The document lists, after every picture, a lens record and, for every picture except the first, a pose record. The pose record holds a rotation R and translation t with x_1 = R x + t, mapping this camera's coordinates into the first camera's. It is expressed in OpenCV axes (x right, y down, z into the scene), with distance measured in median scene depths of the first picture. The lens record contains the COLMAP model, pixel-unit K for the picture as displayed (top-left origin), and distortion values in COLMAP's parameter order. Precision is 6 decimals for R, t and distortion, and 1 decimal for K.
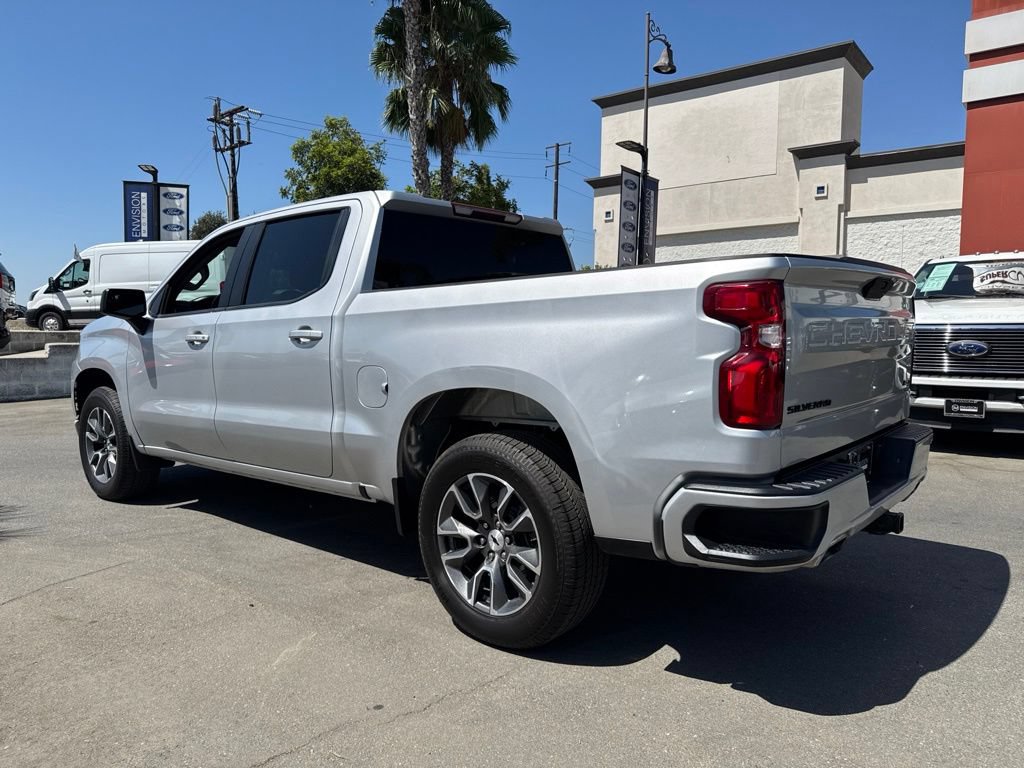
lens RADIAL K [[715.0, 0, 512.0], [0, 715.0, 384.0], [0, 0, 1]] dist [0.087660, -0.141665]
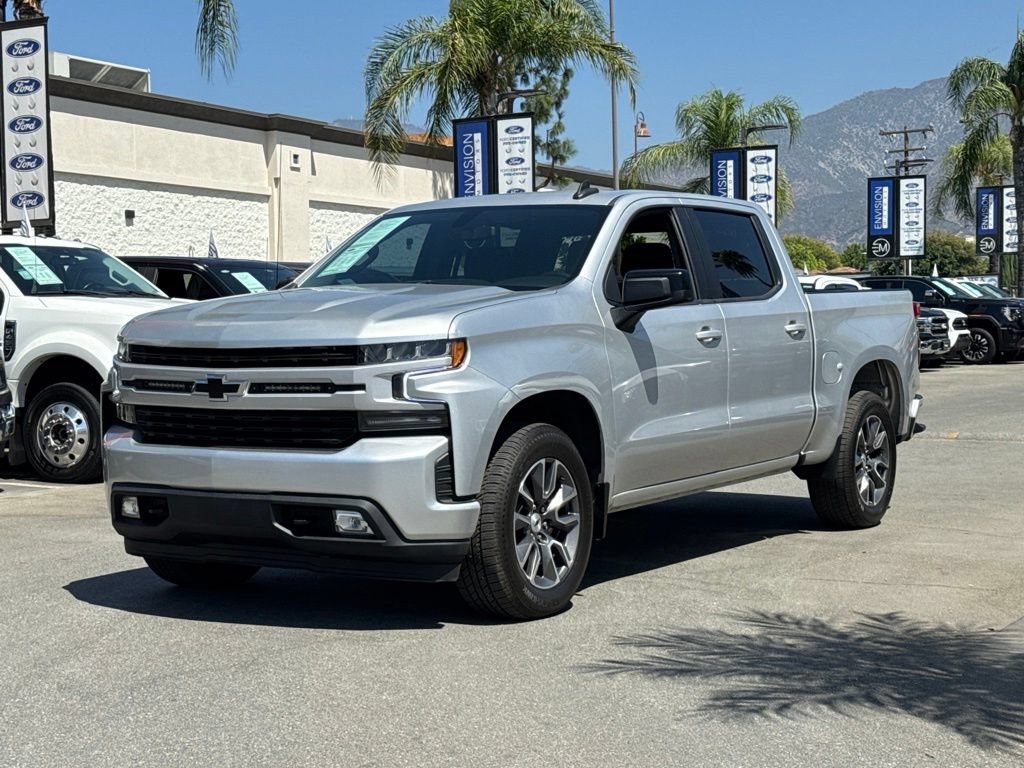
lens RADIAL K [[1706.6, 0, 512.0], [0, 1706.6, 384.0], [0, 0, 1]] dist [0.152934, -0.048148]
pose [[-0.136745, -0.027167, 0.990234, -0.492643], [0.085744, 0.995548, 0.039154, -0.021439], [-0.986888, 0.090261, -0.133806, 0.307217]]
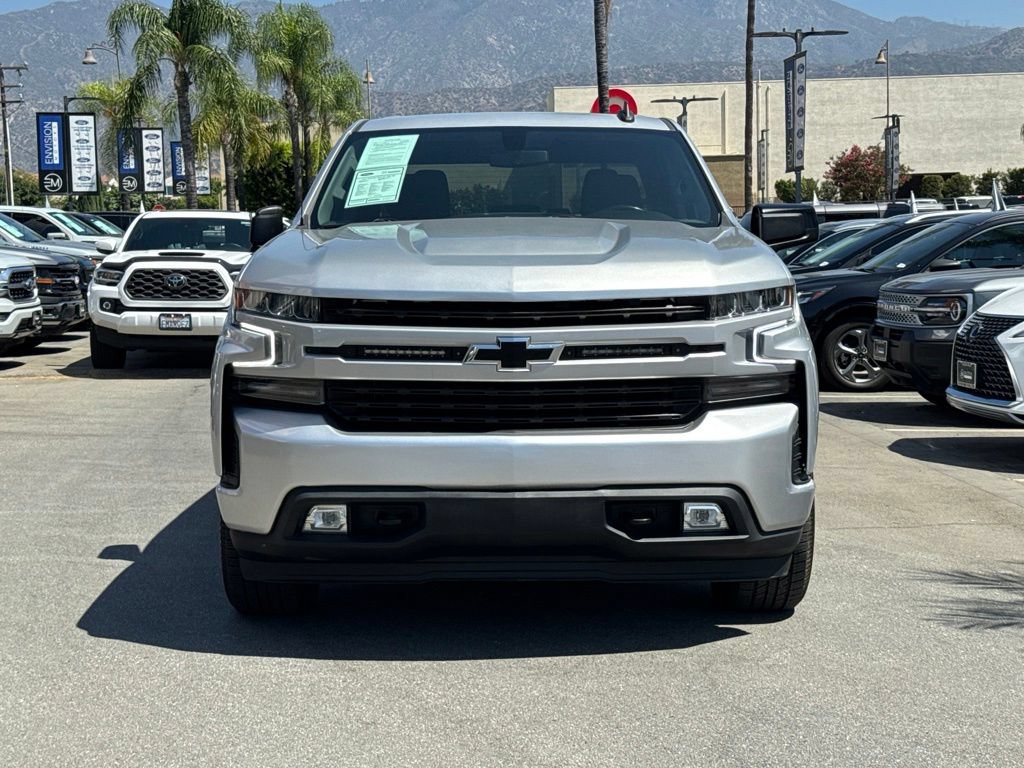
lens RADIAL K [[1588.2, 0, 512.0], [0, 1588.2, 384.0], [0, 0, 1]] dist [0.171793, -0.160062]
pose [[-0.647179, -0.051488, 0.760597, -0.330151], [0.072070, 0.989116, 0.128280, -0.038555], [-0.758923, 0.137836, -0.636425, 0.471950]]
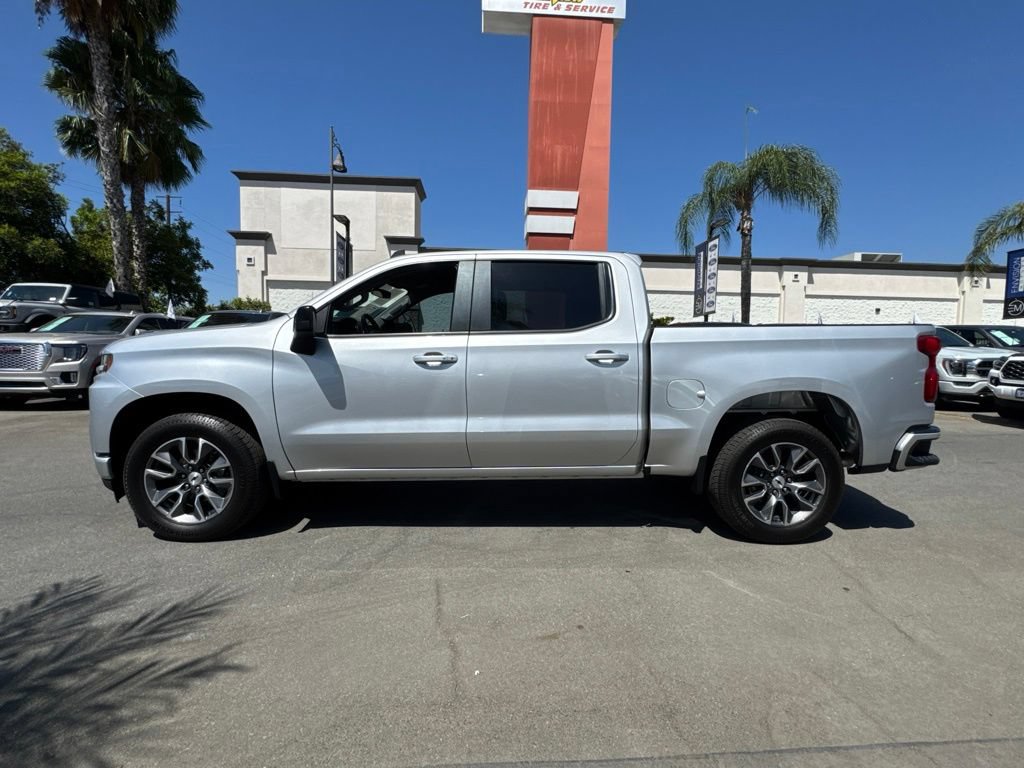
lens RADIAL K [[470.4, 0, 512.0], [0, 470.4, 384.0], [0, 0, 1]] dist [-0.003060, -0.000180]
pose [[0.746929, -0.035040, 0.663980, -0.166820], [0.035966, 0.999278, 0.012275, -0.006289], [-0.663930, 0.014712, 0.747650, 0.082138]]
